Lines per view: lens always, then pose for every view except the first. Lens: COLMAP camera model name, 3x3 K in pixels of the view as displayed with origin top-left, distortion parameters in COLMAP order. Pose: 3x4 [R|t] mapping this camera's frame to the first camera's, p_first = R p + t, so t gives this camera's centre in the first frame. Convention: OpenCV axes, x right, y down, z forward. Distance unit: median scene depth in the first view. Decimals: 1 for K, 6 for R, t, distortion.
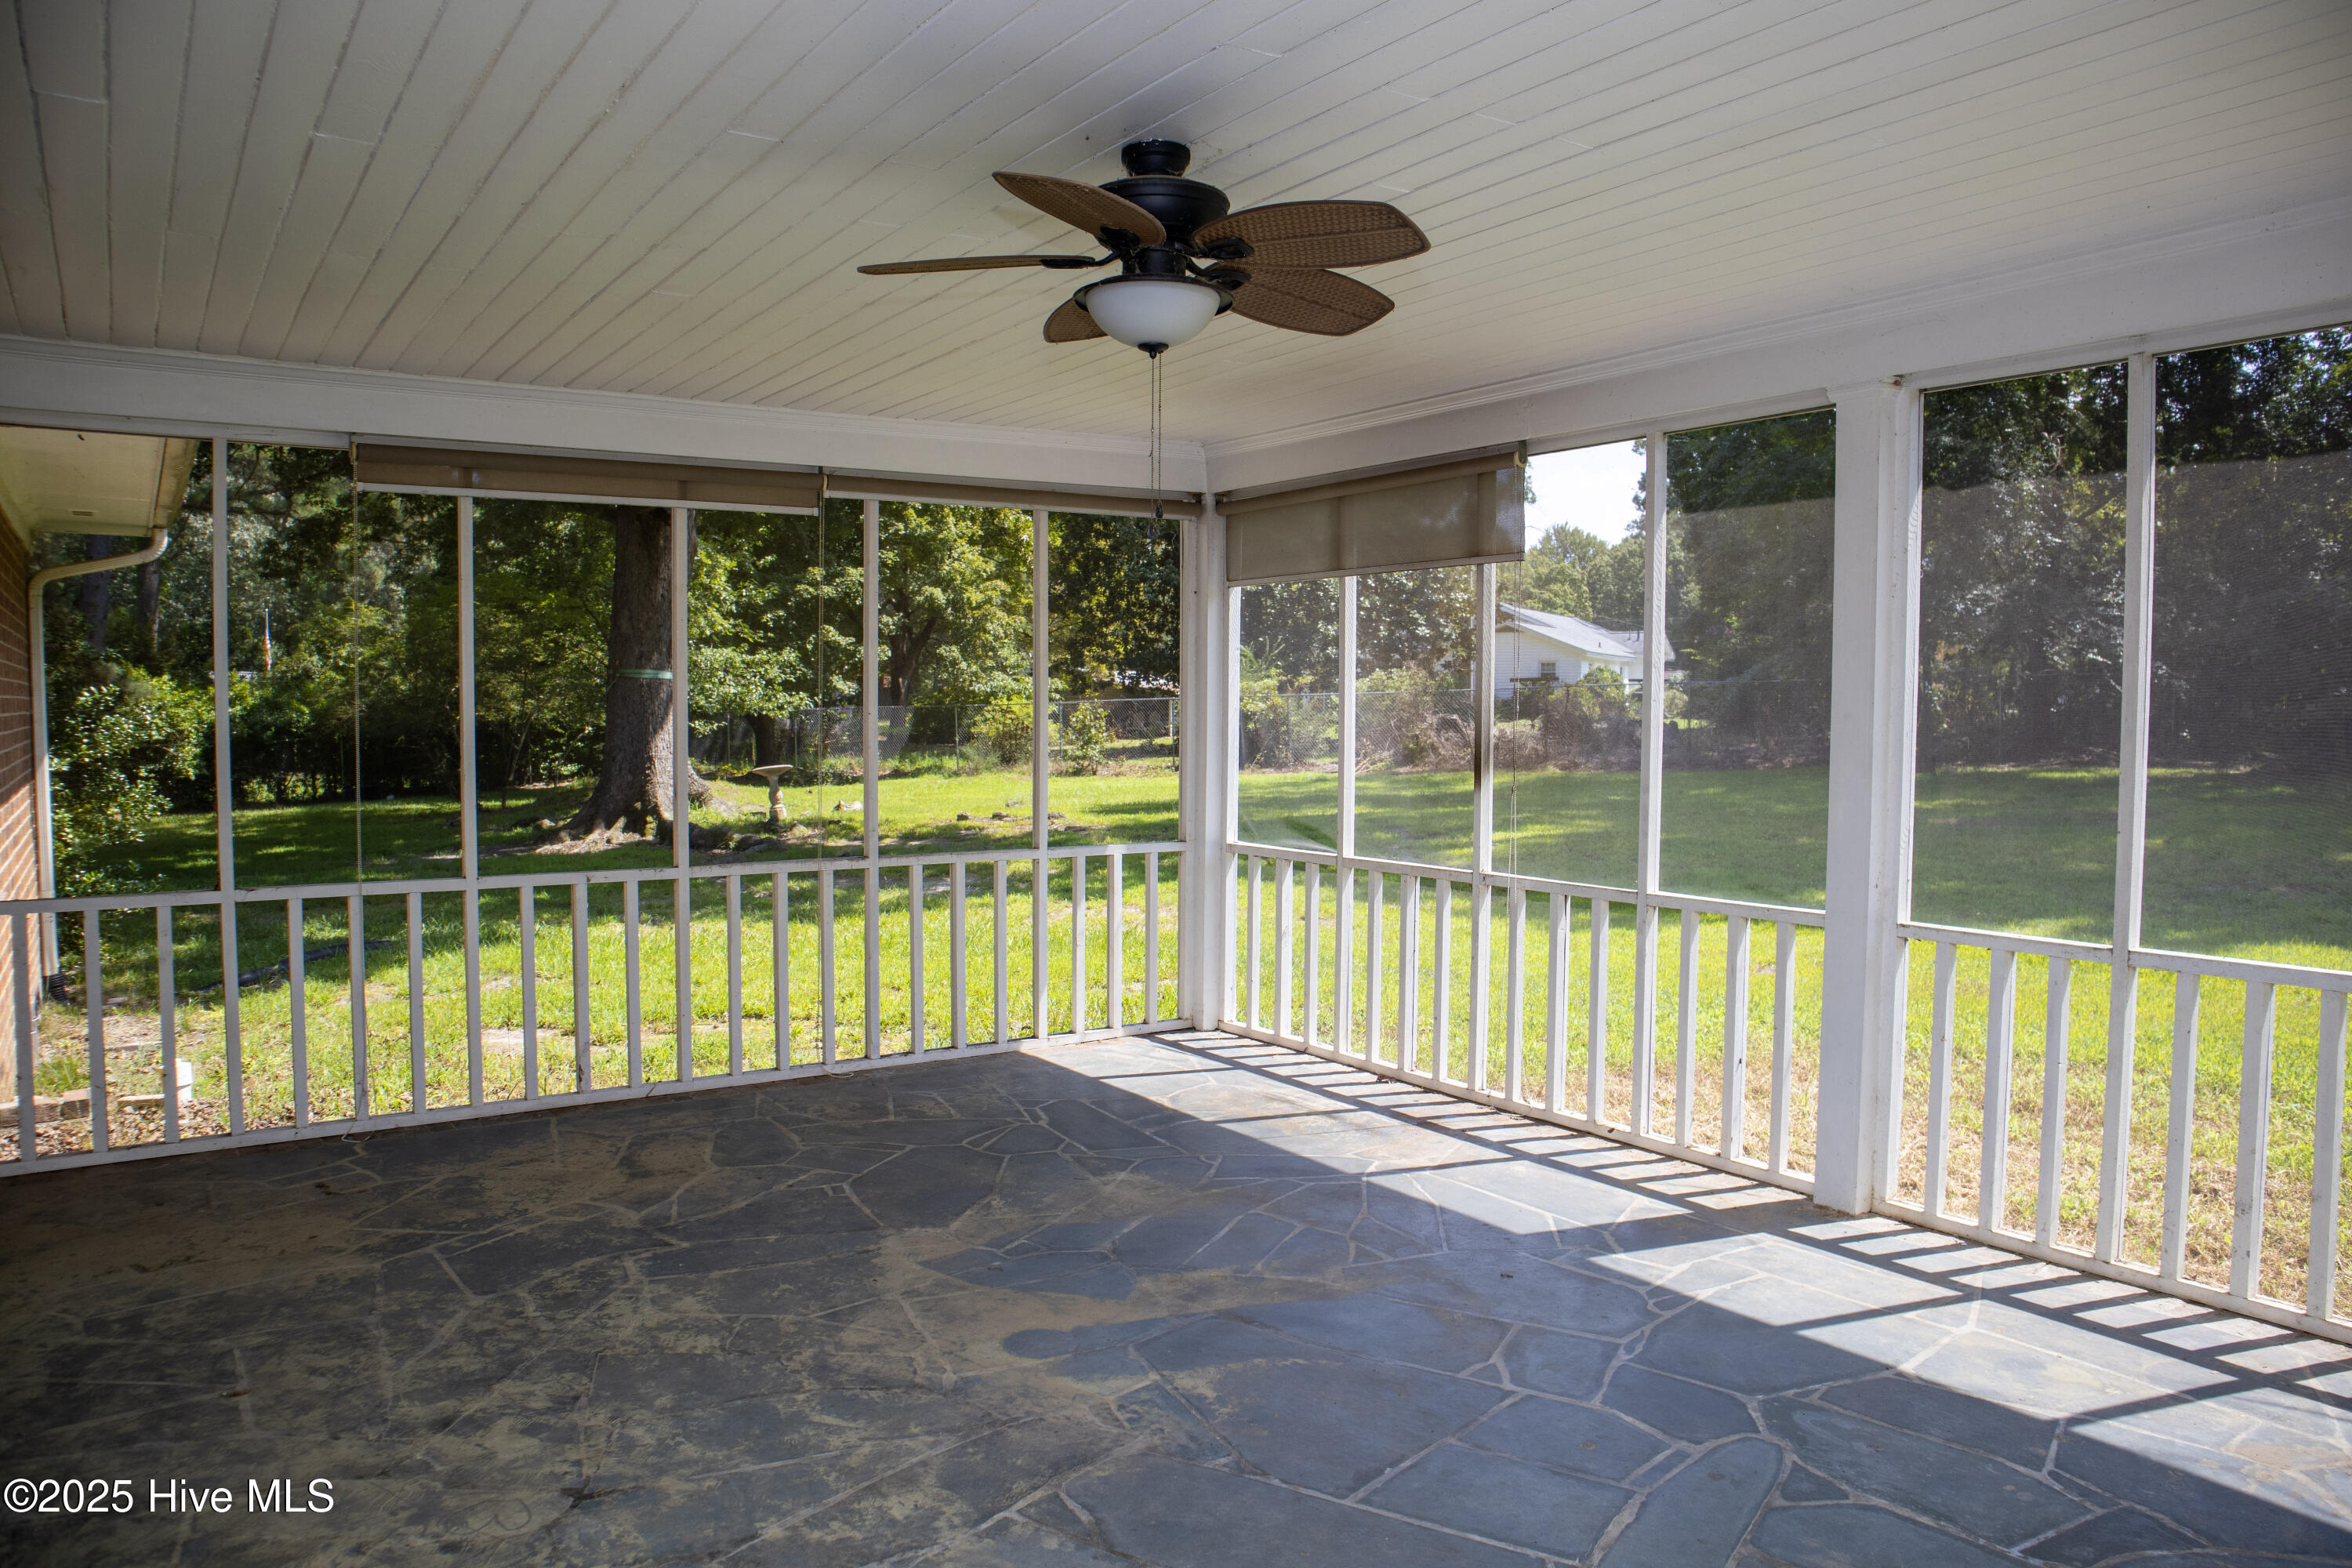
lens RADIAL K [[1691.5, 0, 1137.5], [0, 1691.5, 783.8], [0, 0, 1]] dist [-0.102748, 0.081764]
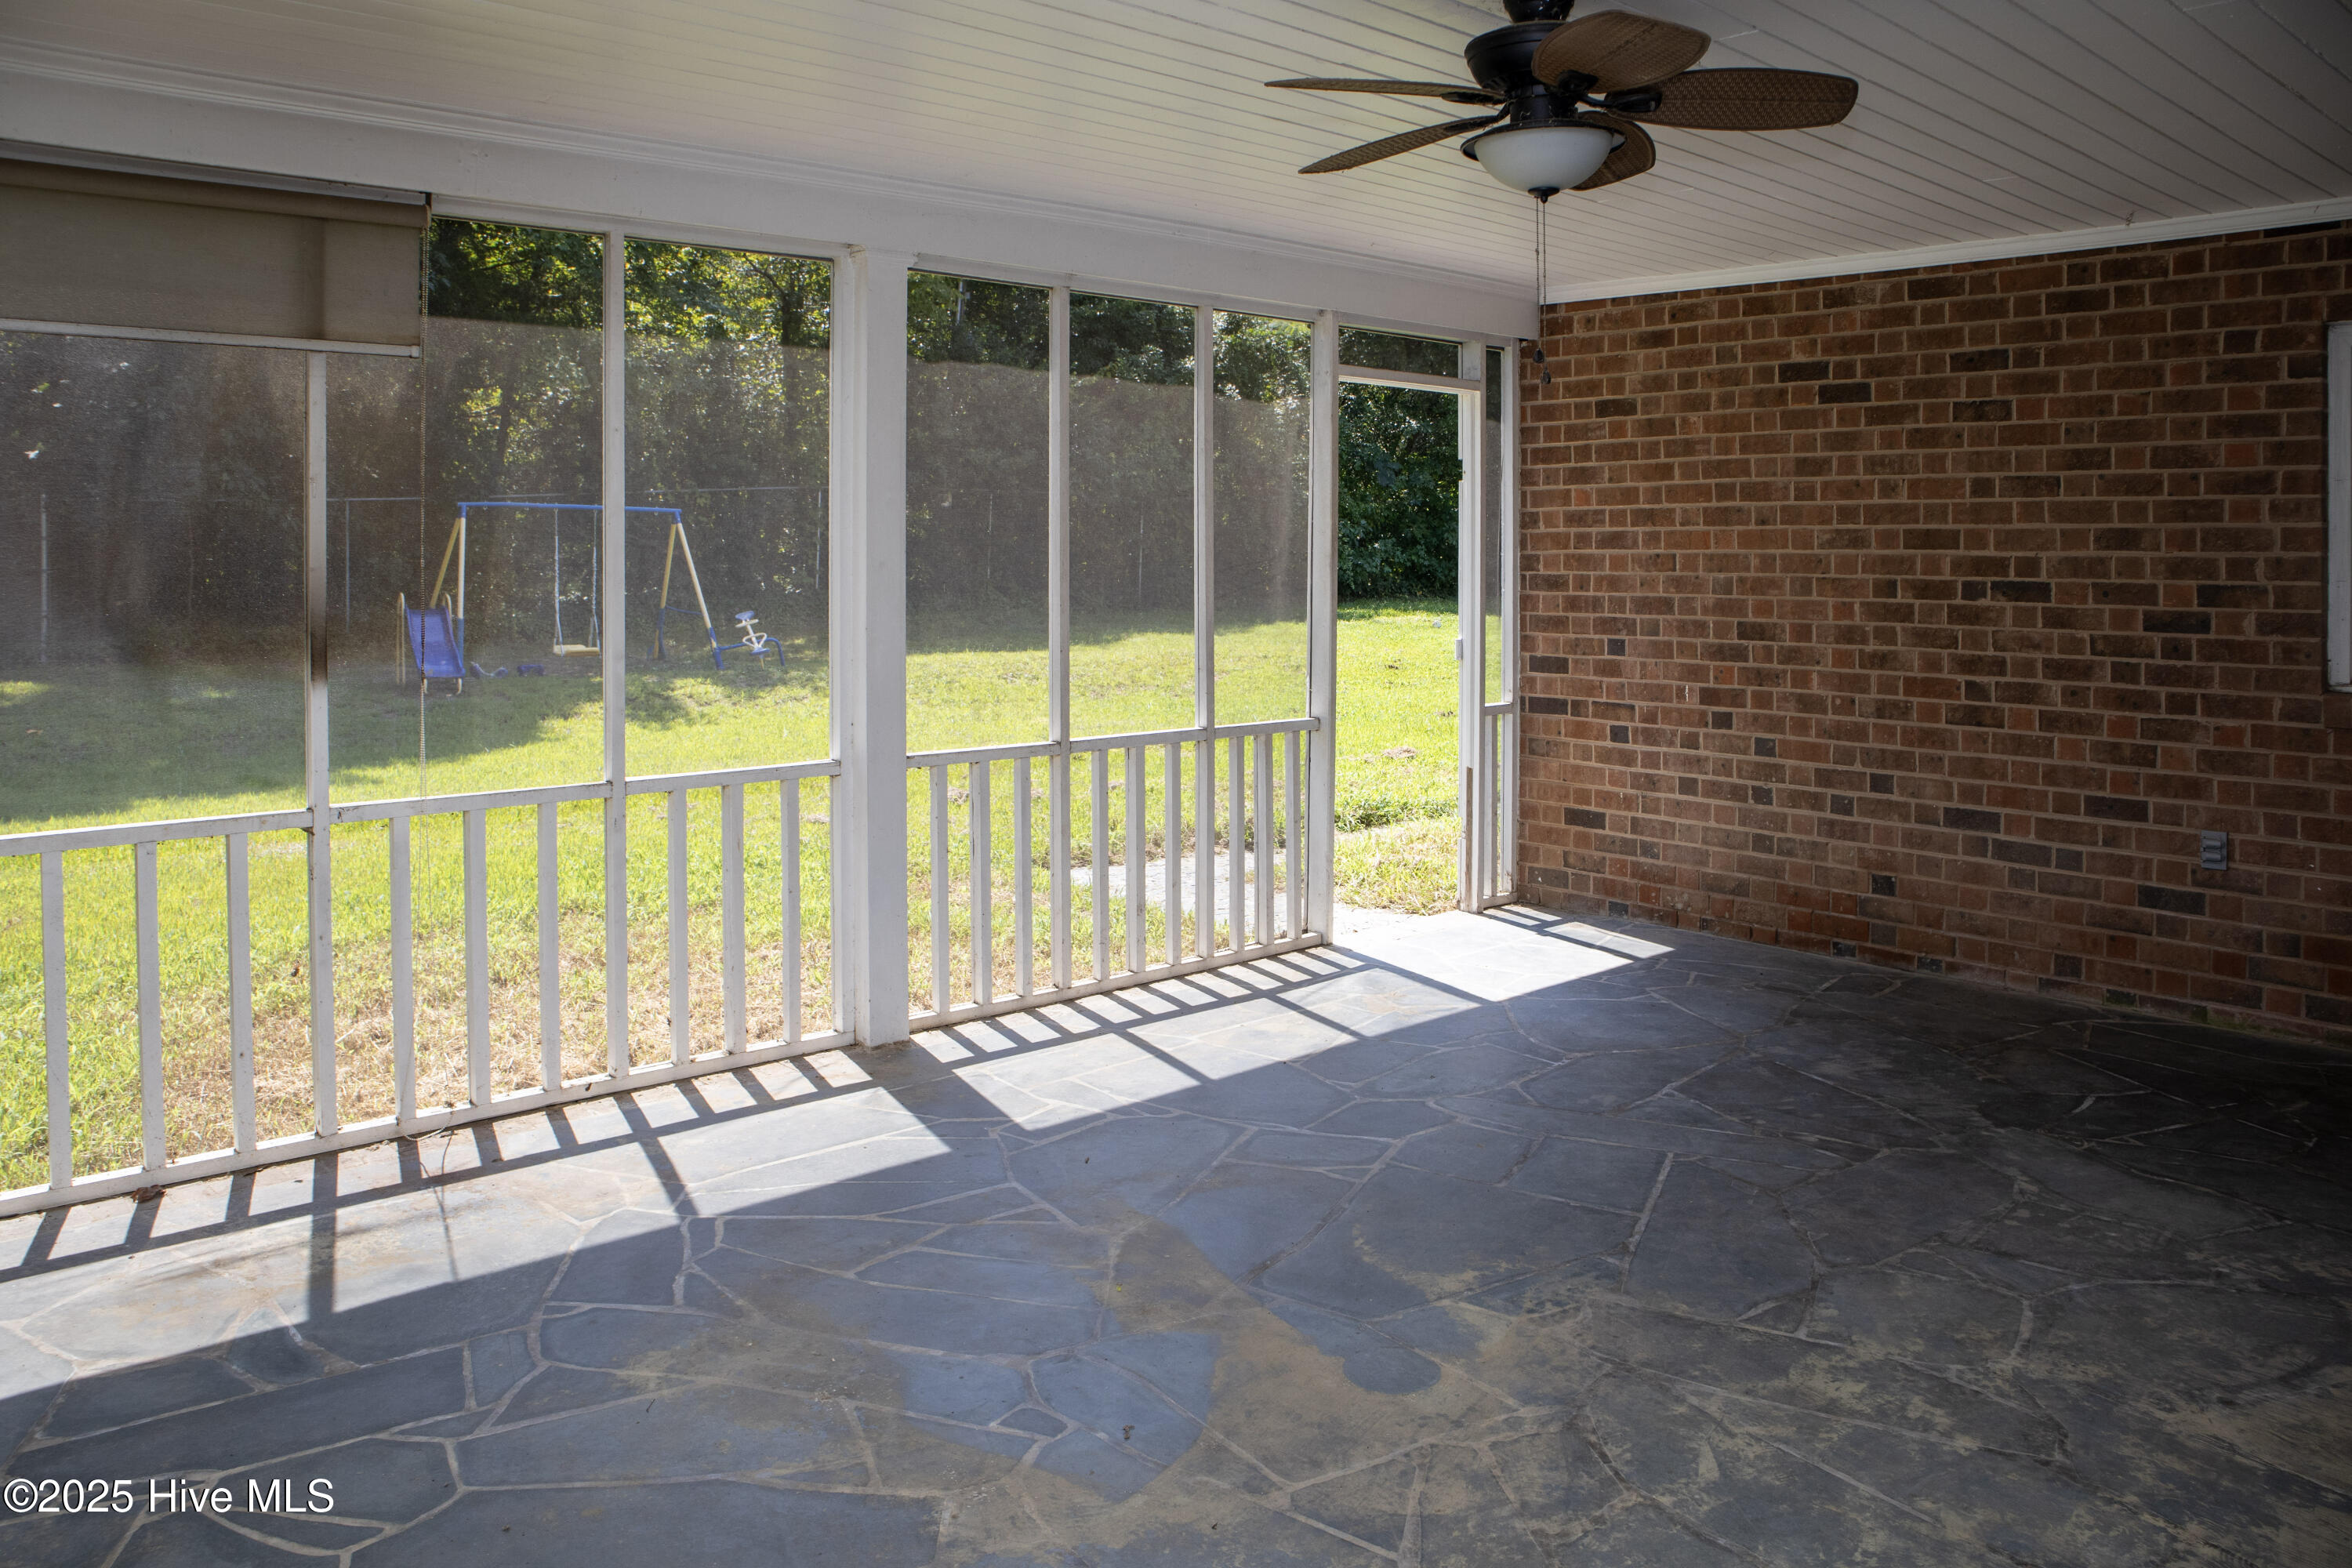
lens RADIAL K [[1691.5, 0, 1137.5], [0, 1691.5, 783.8], [0, 0, 1]] dist [-0.102748, 0.081764]
pose [[-0.170373, -0.127326, 0.977119, -0.838752], [0.038036, 0.990028, 0.135641, -0.062691], [-0.984645, 0.060275, -0.163831, 1.317438]]
